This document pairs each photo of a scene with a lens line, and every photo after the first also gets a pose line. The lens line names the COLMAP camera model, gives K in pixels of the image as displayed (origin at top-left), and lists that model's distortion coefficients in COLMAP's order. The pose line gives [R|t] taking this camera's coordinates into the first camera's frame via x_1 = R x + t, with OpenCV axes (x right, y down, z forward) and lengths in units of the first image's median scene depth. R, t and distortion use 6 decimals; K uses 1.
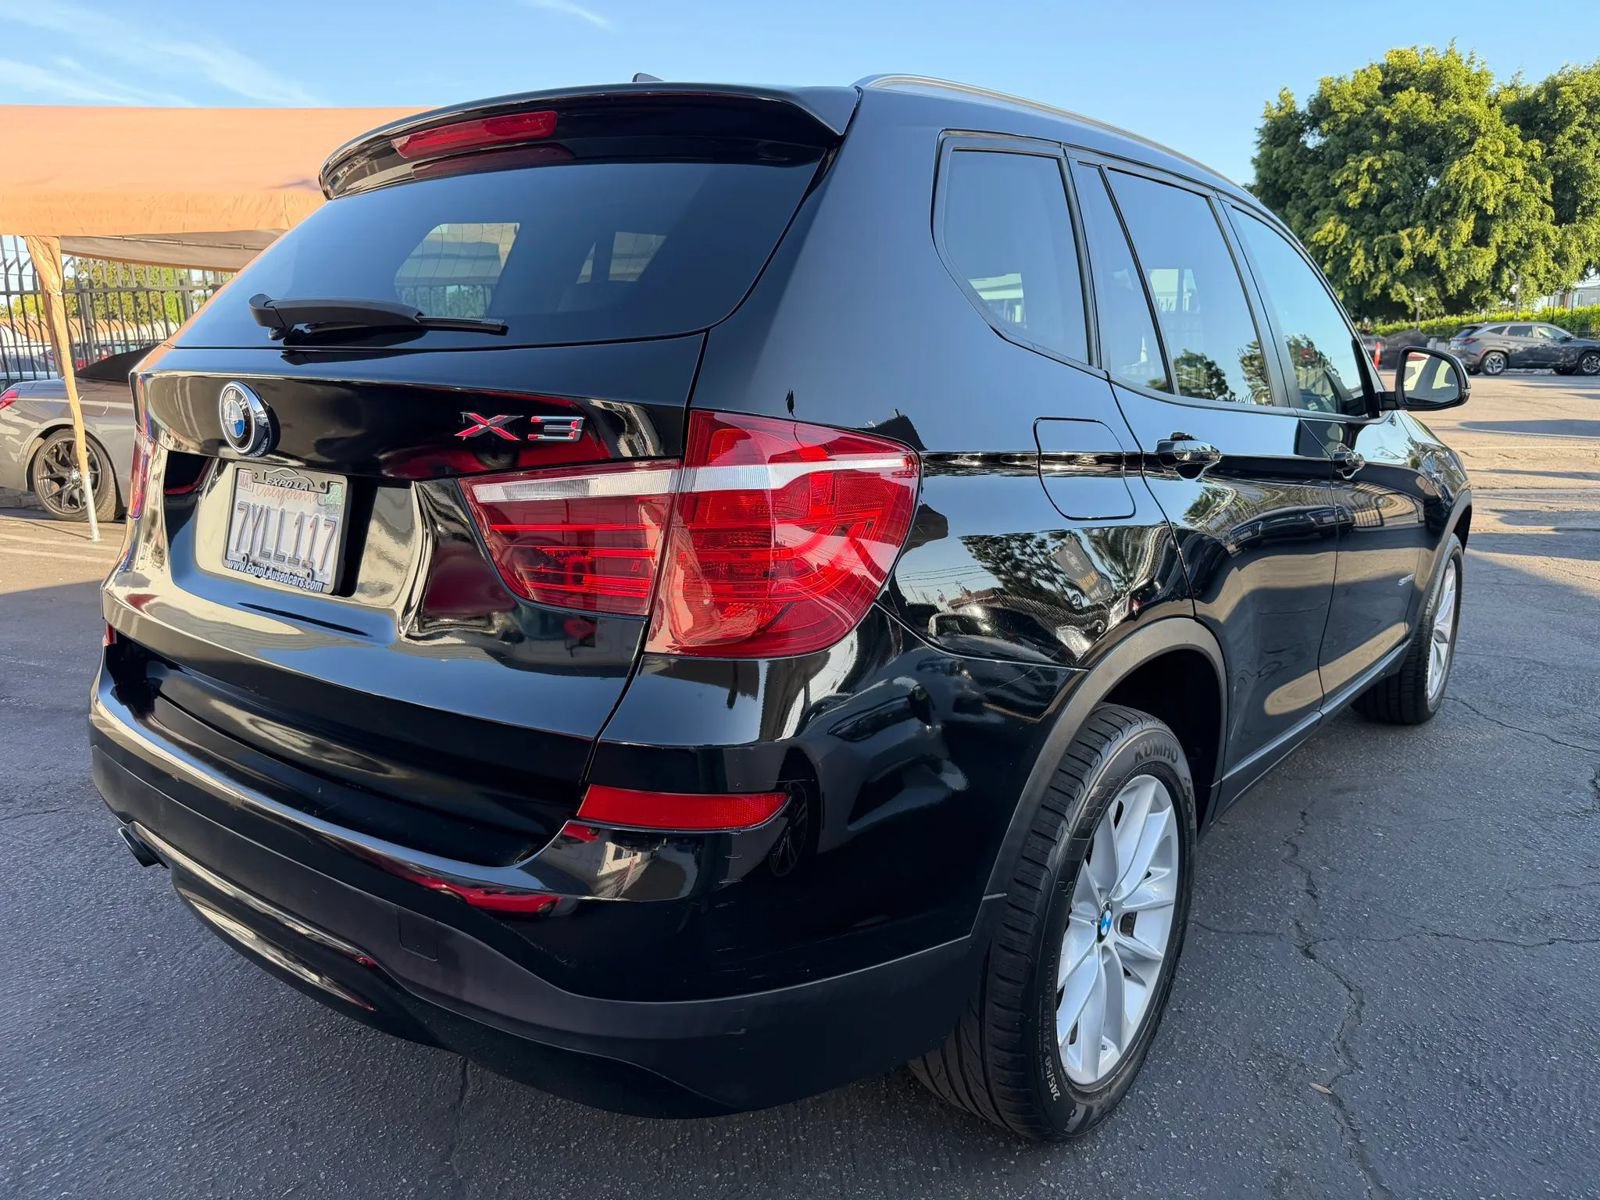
lens RADIAL K [[1154.8, 0, 794.5], [0, 1154.8, 604.9], [0, 0, 1]] dist [-0.005076, -0.000993]
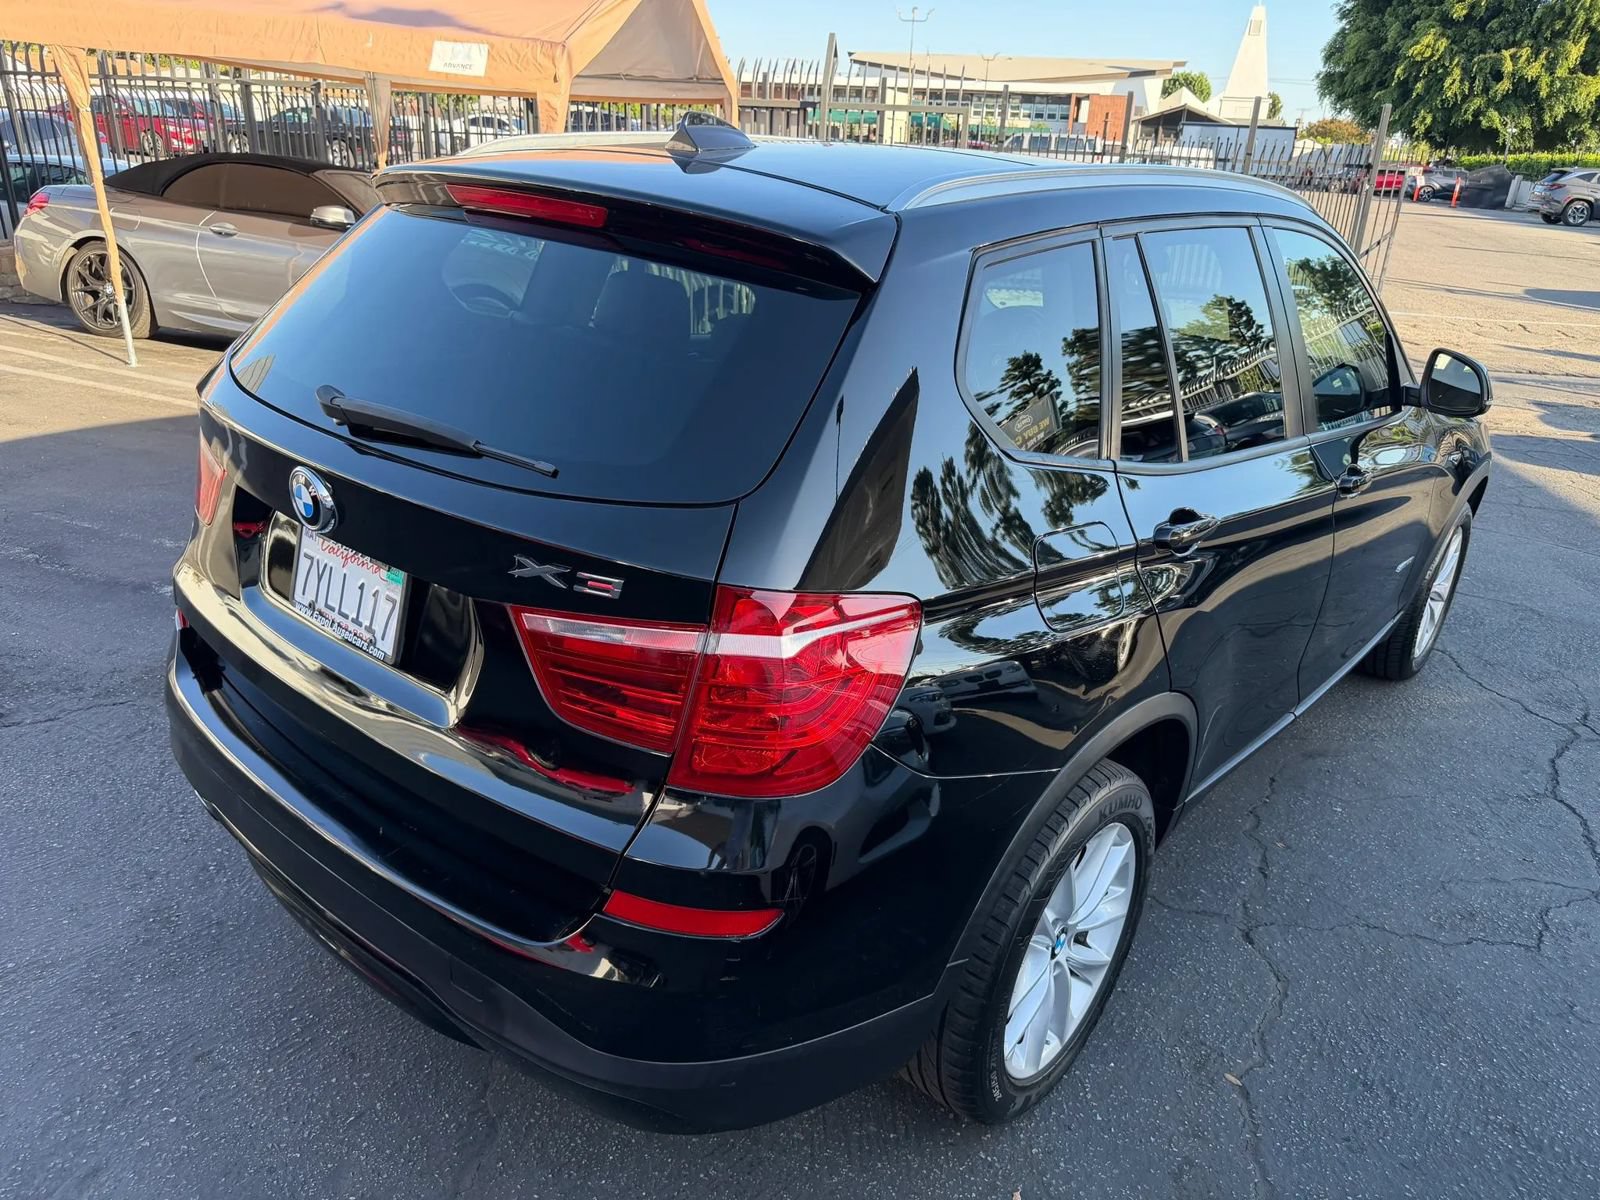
lens RADIAL K [[1158.2, 0, 800.0], [0, 1158.2, 600.0], [0, 0, 1]] dist [0.000577, -0.007008]
pose [[0.997609, 0.068412, -0.009852, 0.000939], [-0.065610, 0.982143, 0.176326, -0.182157], [0.021739, -0.175257, 0.984283, -0.054606]]
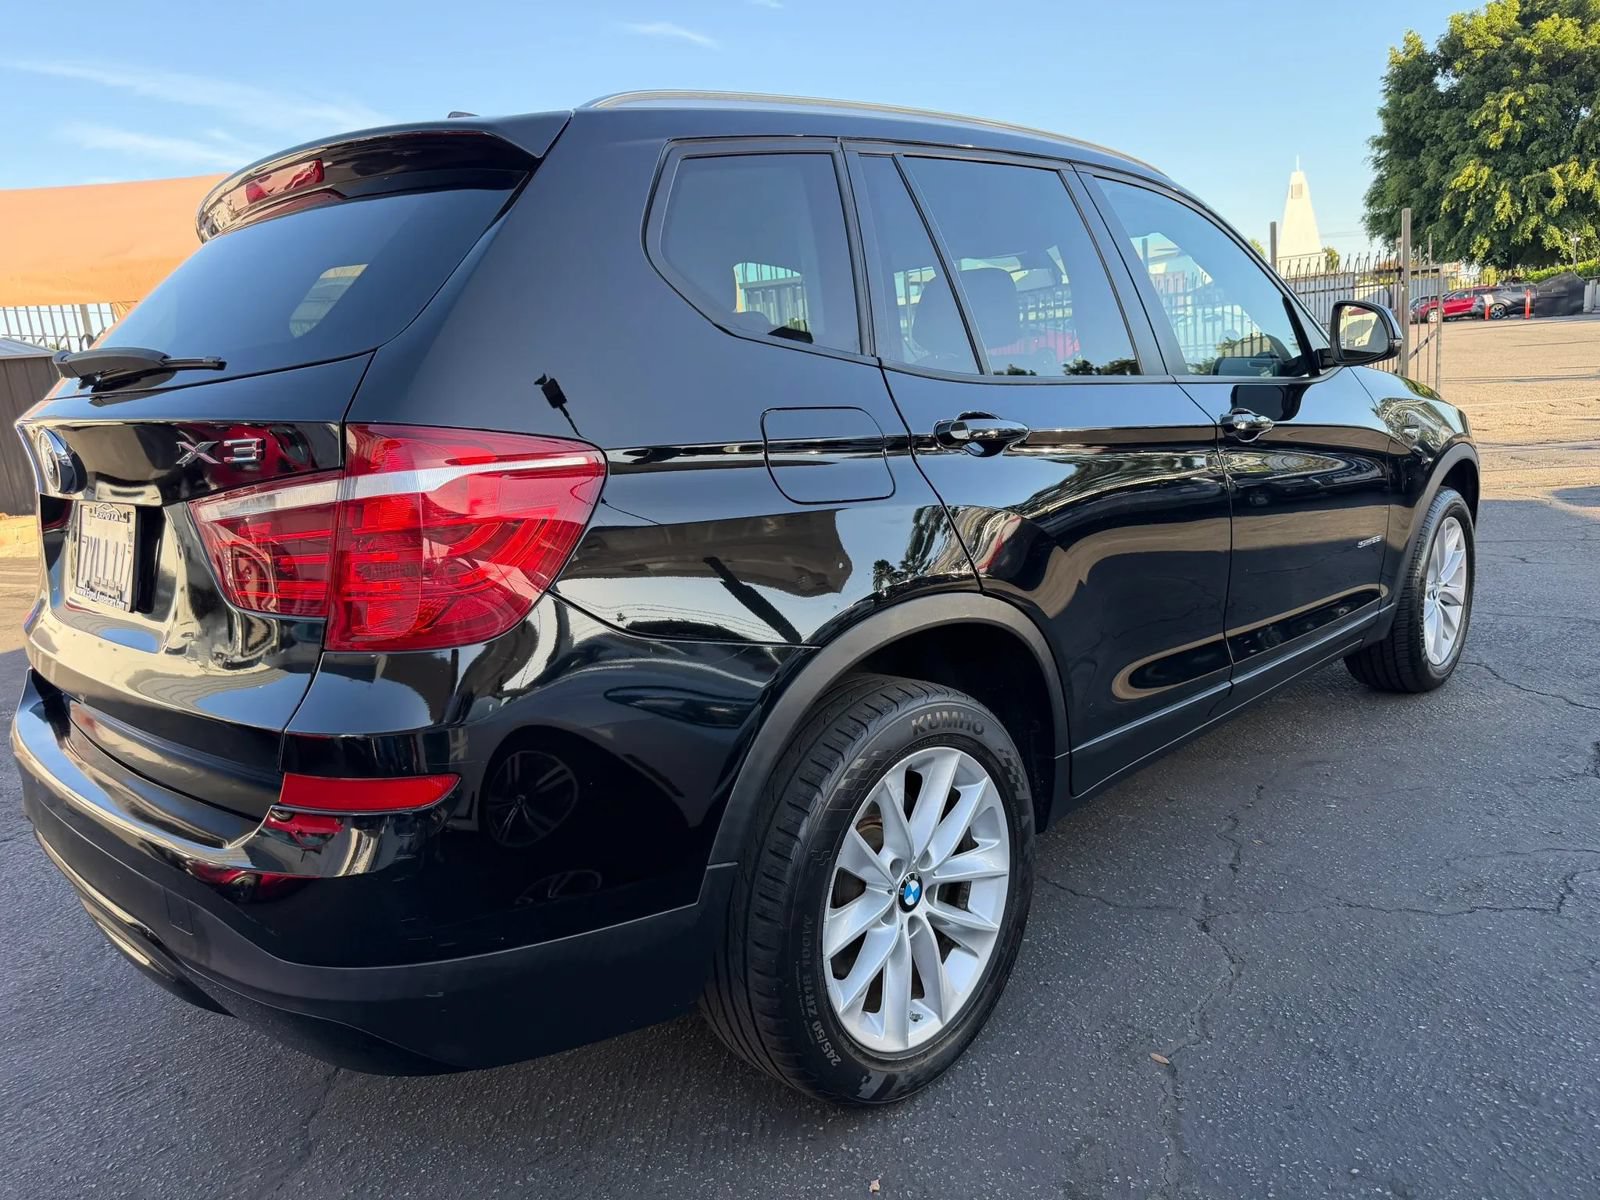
lens RADIAL K [[1158.2, 0, 800.0], [0, 1158.2, 600.0], [0, 0, 1]] dist [0.000577, -0.007008]
pose [[0.990848, -0.053673, -0.123853, 0.233269], [0.052827, 0.998553, -0.010106, 0.015706], [0.124217, 0.003471, 0.992249, -0.021547]]
